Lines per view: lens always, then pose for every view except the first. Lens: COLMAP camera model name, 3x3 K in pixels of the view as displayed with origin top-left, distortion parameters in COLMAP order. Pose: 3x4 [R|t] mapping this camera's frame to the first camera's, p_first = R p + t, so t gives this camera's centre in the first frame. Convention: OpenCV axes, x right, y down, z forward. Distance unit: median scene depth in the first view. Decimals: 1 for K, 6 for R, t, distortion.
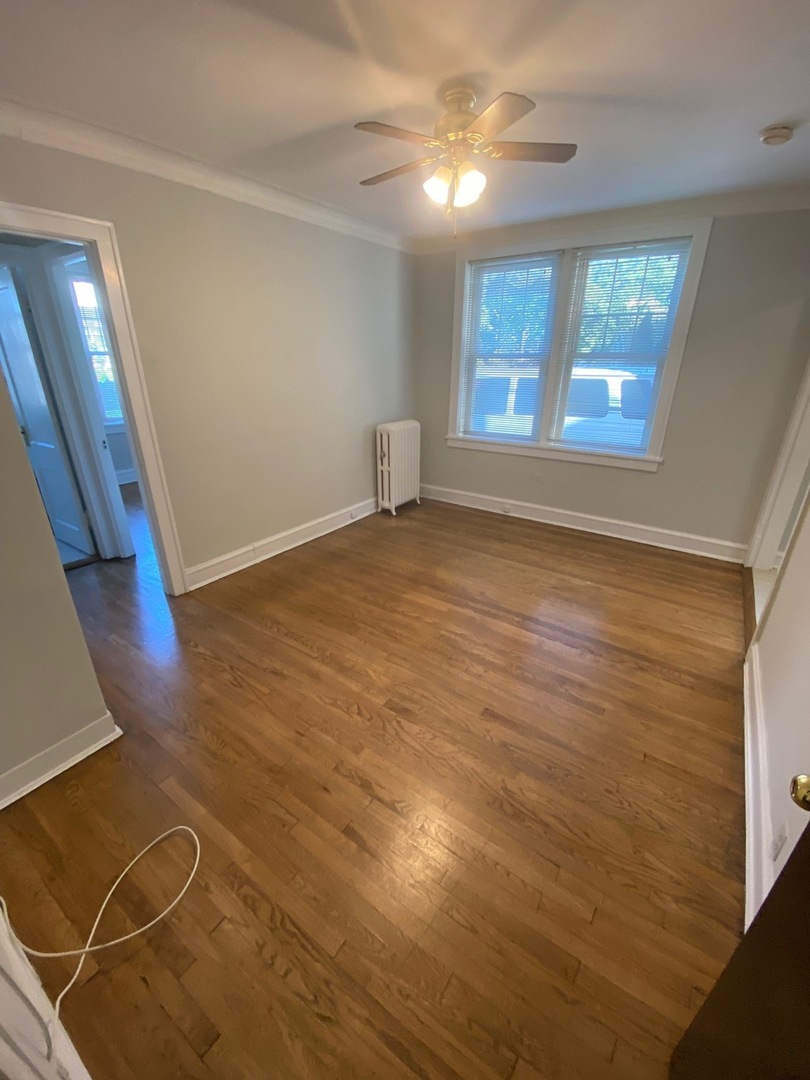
lens RADIAL K [[441.7, 0, 405.5], [0, 441.7, 541.5], [0, 0, 1]] dist [0.000549, -0.001292]
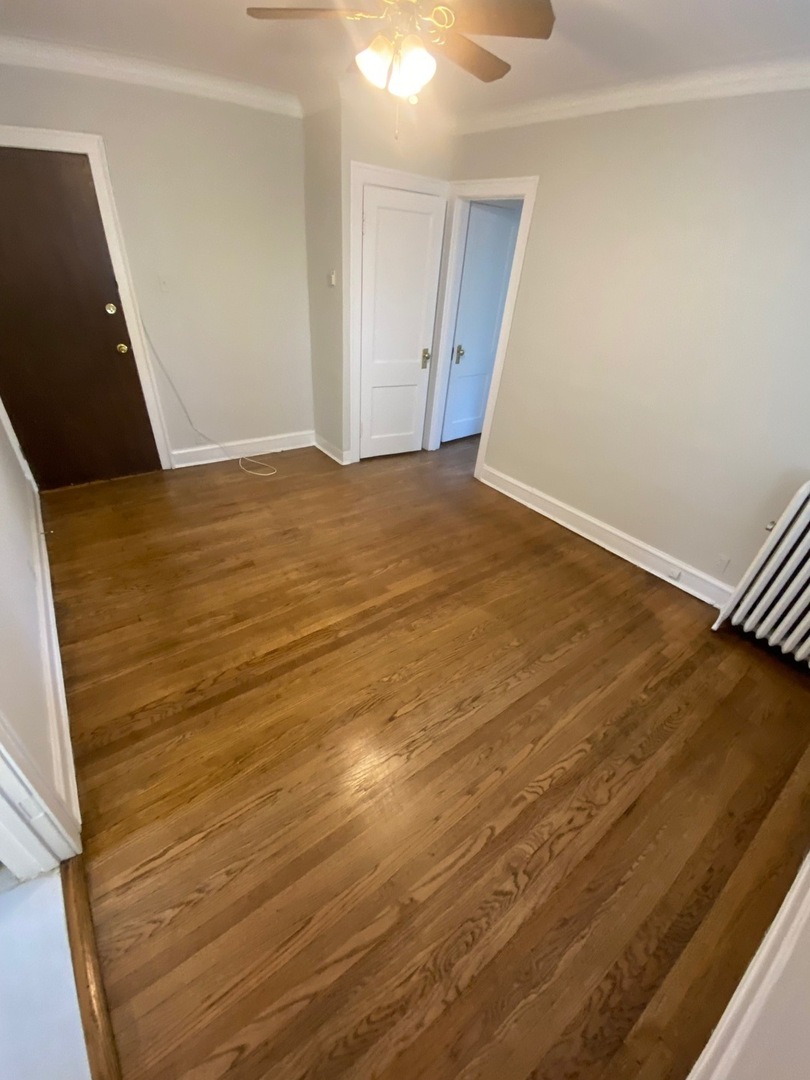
lens RADIAL K [[441.7, 0, 401.3], [0, 441.7, 541.5], [0, 0, 1]] dist [0.000549, -0.001292]
pose [[-0.332259, 0.489255, -0.806371, 0.782483], [-0.430147, 0.682254, 0.591188, -0.466255], [0.839391, 0.543285, -0.016234, 0.995930]]
